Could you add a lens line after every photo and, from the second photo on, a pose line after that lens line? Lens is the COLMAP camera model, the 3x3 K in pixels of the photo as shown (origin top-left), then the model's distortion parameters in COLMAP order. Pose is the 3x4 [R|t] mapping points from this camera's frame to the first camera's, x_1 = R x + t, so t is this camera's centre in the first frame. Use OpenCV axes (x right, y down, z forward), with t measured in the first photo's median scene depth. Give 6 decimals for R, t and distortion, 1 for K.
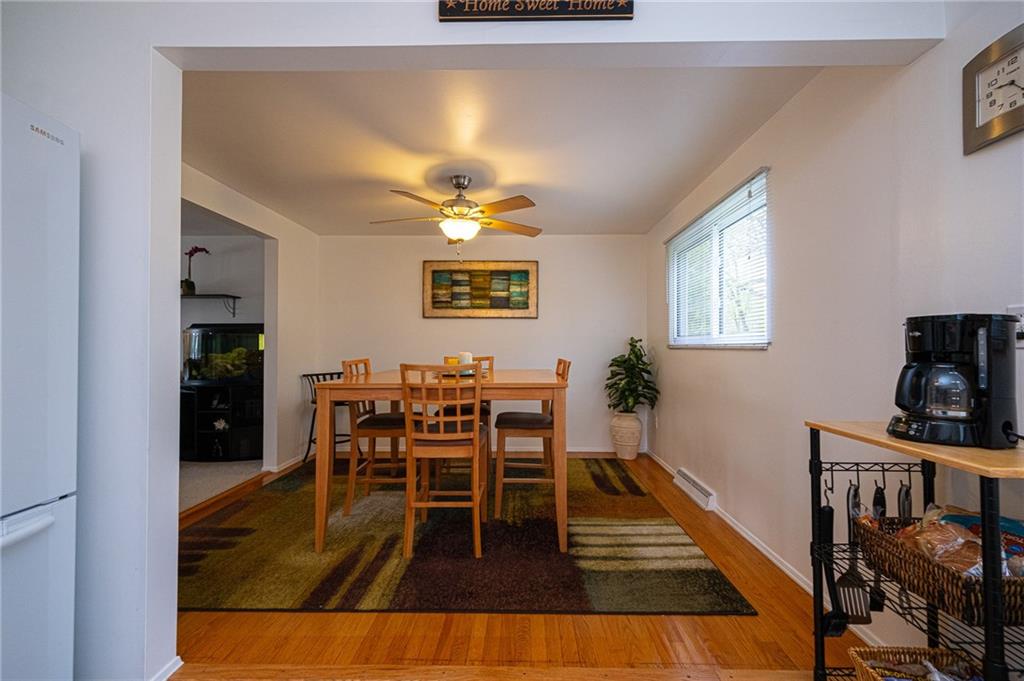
lens RADIAL K [[463.1, 0, 512.0], [0, 463.1, 340.5], [0, 0, 1]] dist [0.000980, 0.000060]
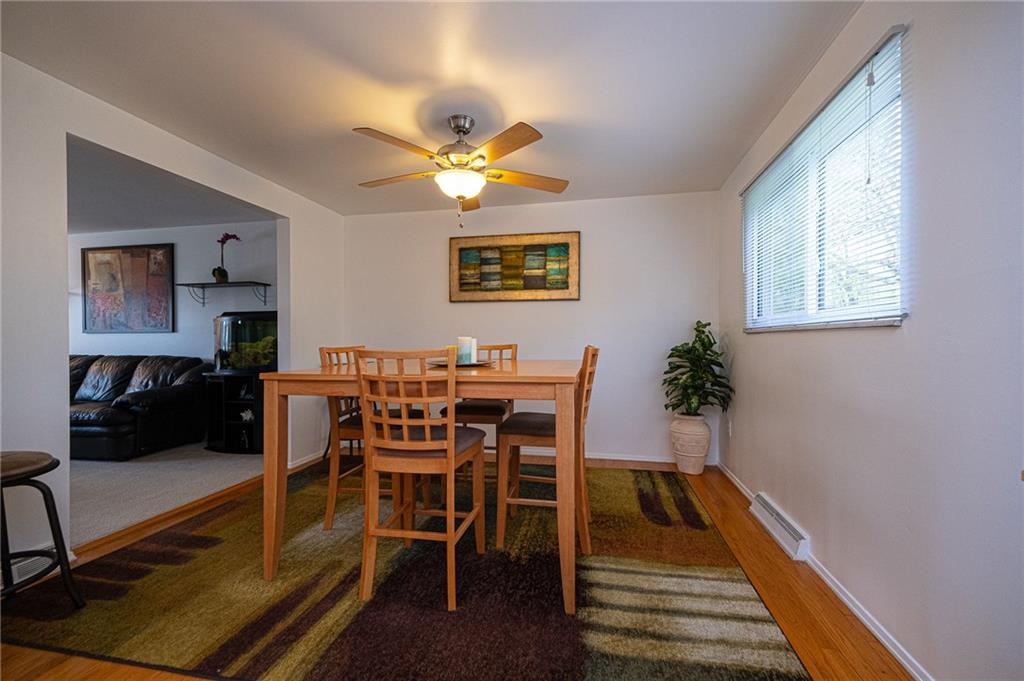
lens RADIAL K [[453.8, 0, 508.1], [0, 453.8, 344.1], [0, 0, 1]] dist [0.001294, -0.000753]
pose [[0.982505, -0.001442, -0.186229, 0.105636], [0.005034, 0.999810, 0.018817, 0.020783], [0.186166, -0.019425, 0.982326, 0.217298]]
